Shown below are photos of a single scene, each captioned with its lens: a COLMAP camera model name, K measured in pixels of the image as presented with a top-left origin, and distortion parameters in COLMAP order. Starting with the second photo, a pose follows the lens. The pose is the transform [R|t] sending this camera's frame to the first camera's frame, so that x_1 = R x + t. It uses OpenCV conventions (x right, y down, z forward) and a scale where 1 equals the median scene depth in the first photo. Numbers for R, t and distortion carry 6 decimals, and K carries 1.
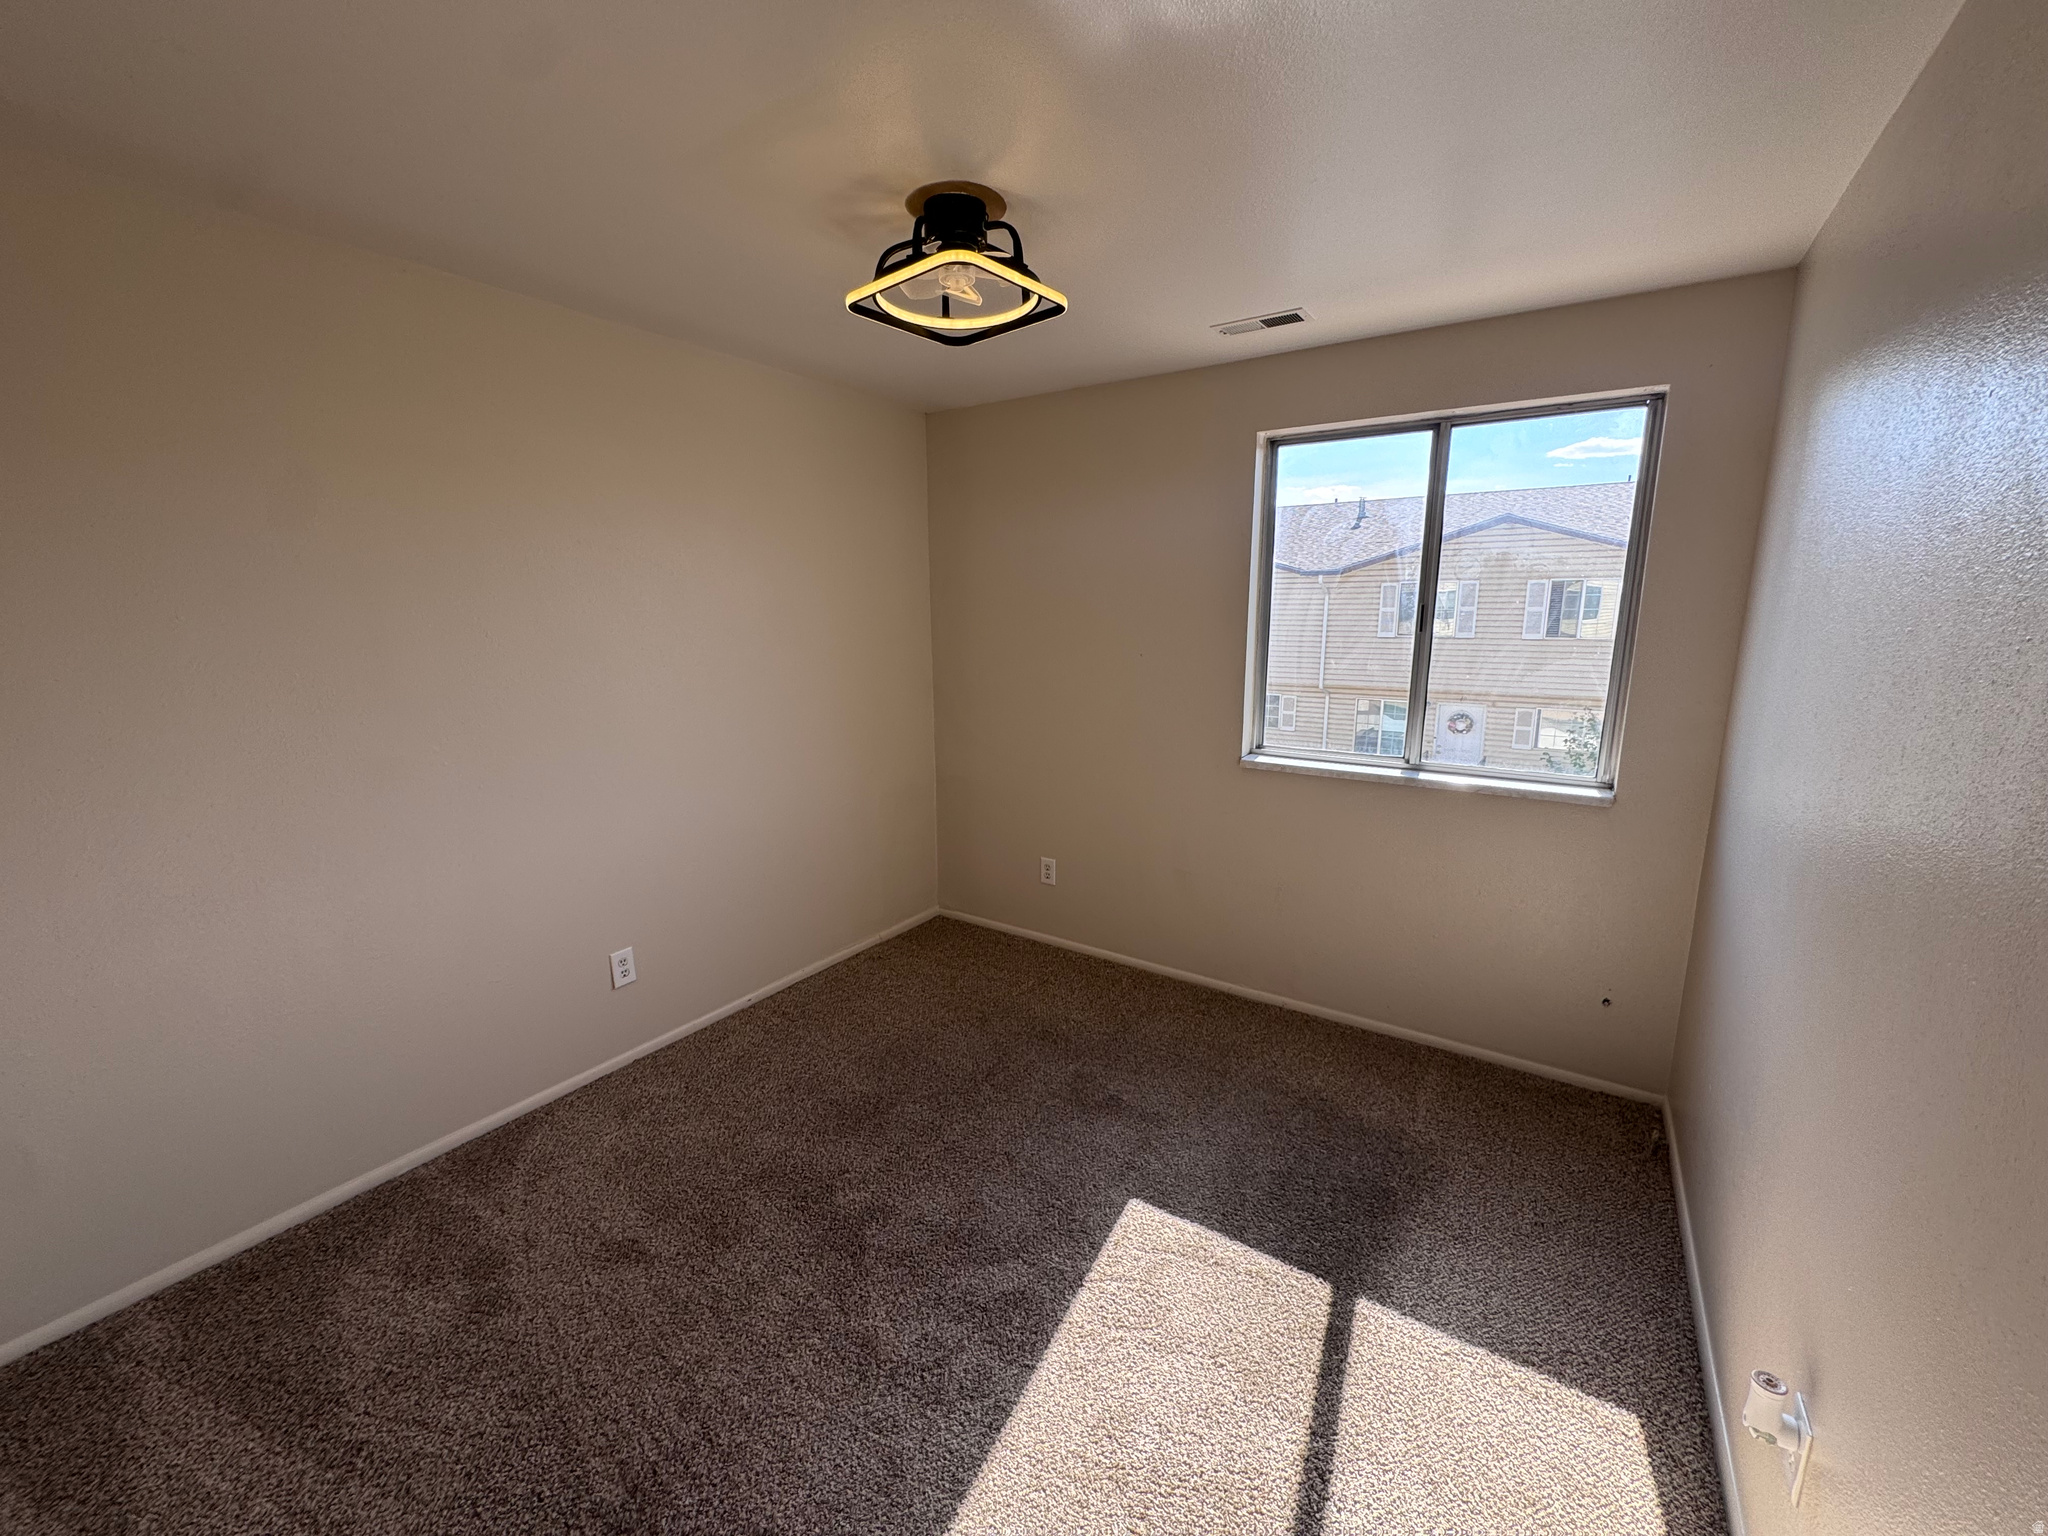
lens RADIAL K [[822.0, 0, 1014.3], [0, 822.0, 767.5], [0, 0, 1]] dist [-0.002903, 0.001001]
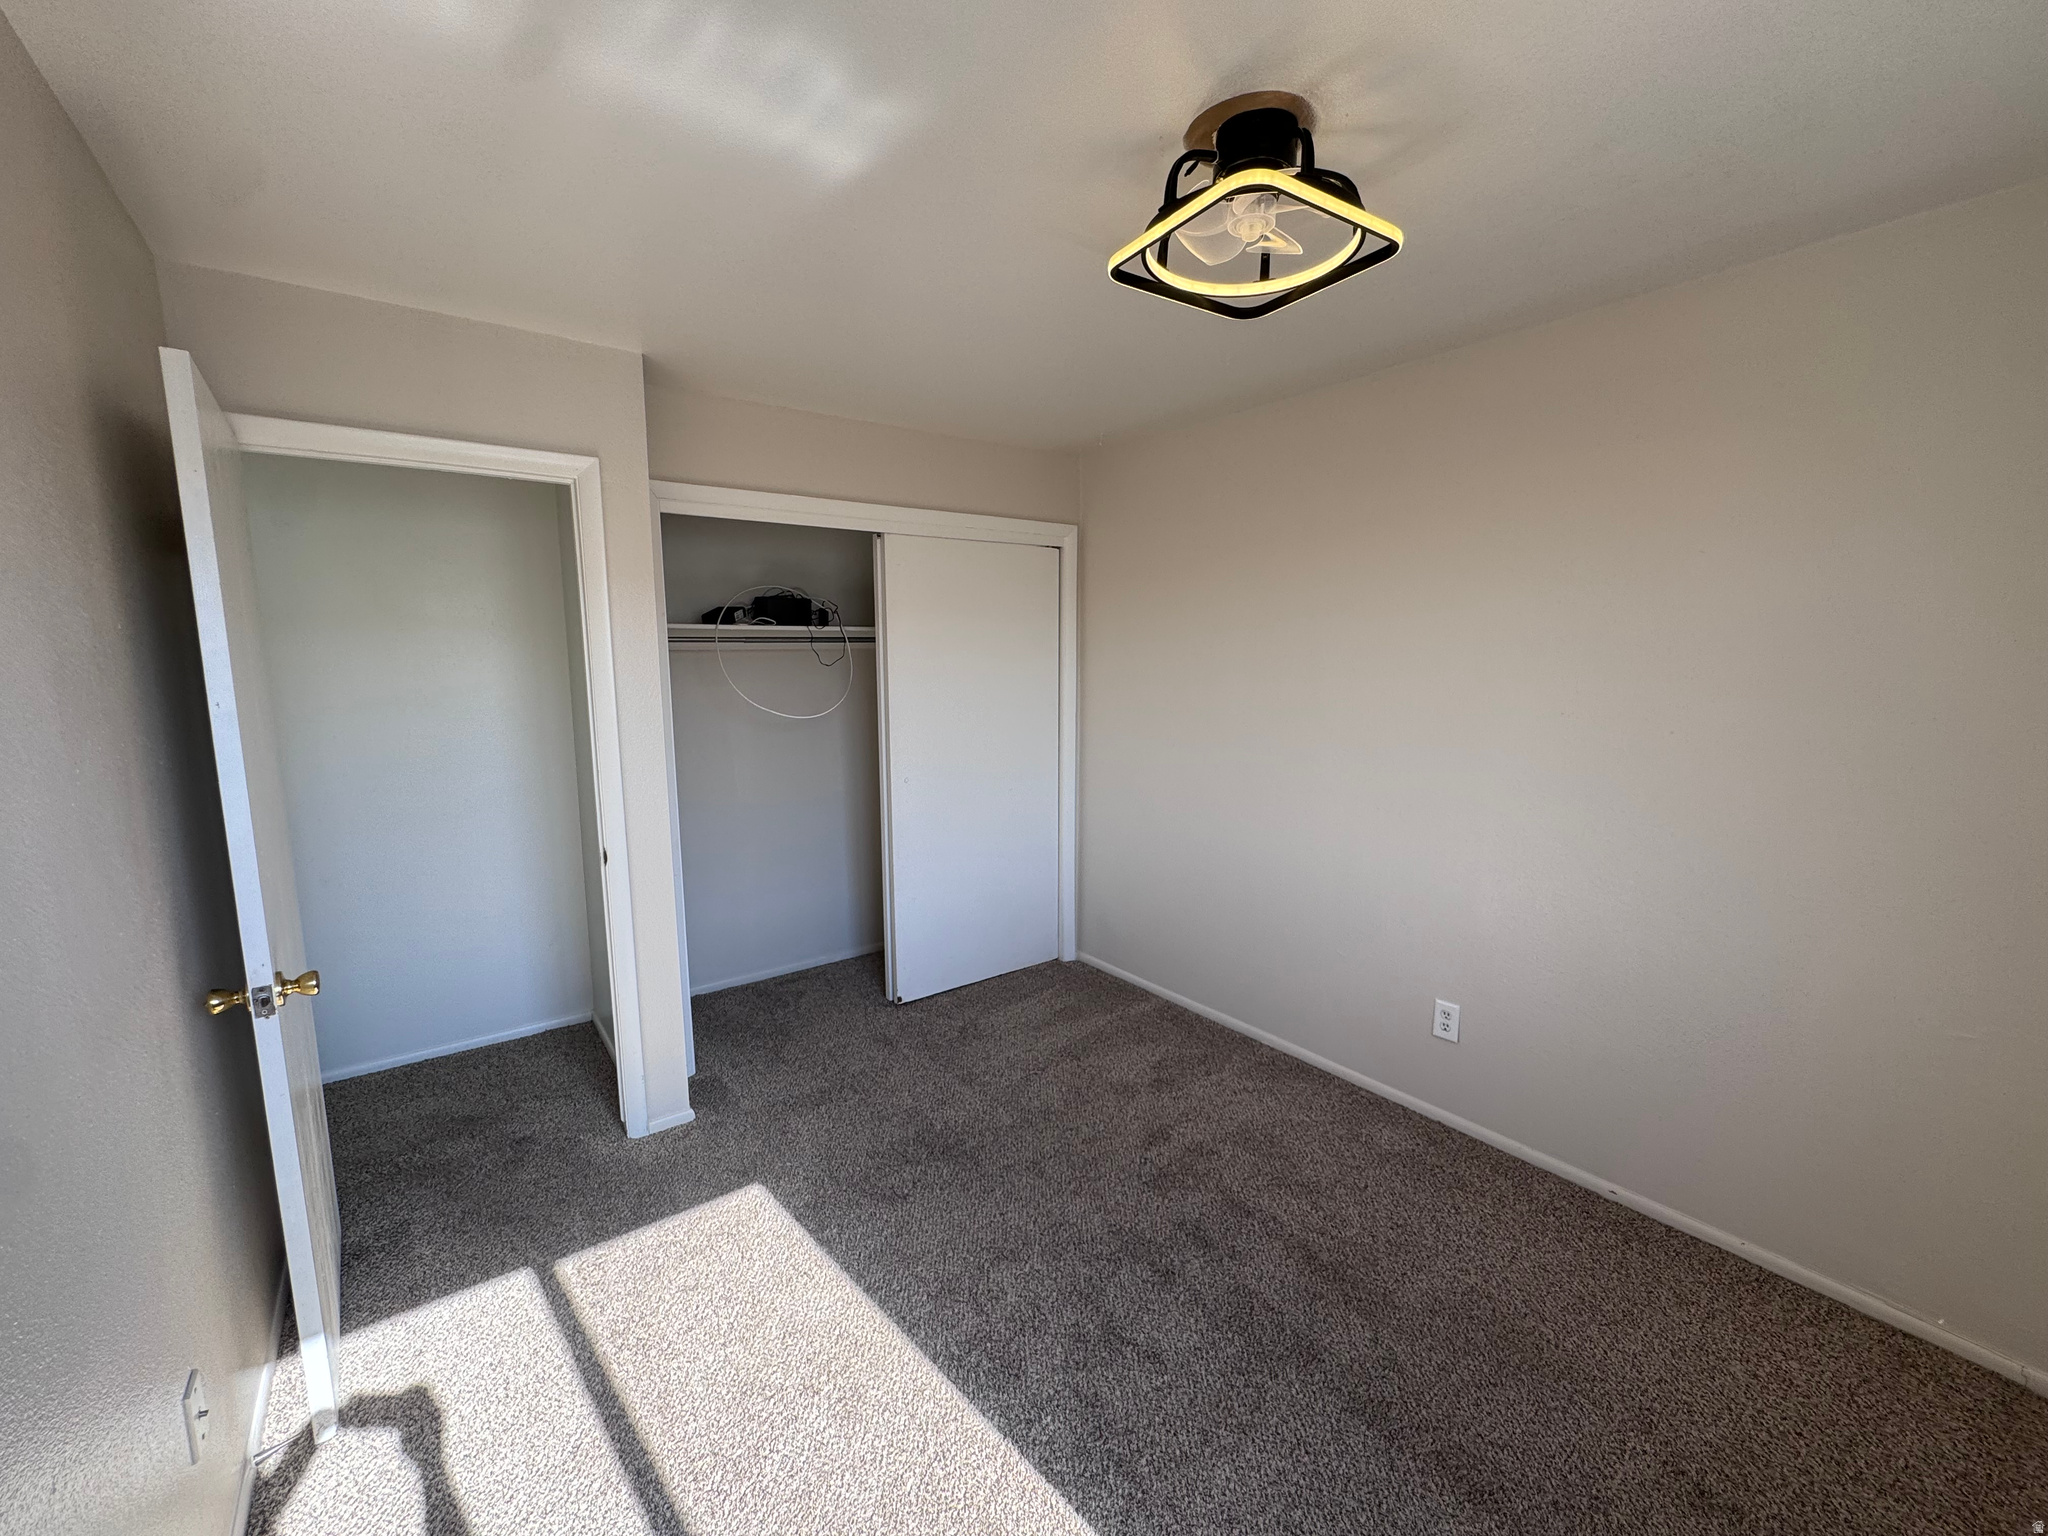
lens RADIAL K [[822.0, 0, 1012.8], [0, 822.0, 765.9], [0, 0, 1]] dist [-0.002903, 0.001001]
pose [[-0.336953, 0.148329, -0.929764, 0.710647], [-0.164356, 0.963083, 0.213208, -0.212981], [0.927065, 0.224653, -0.300135, 1.016795]]
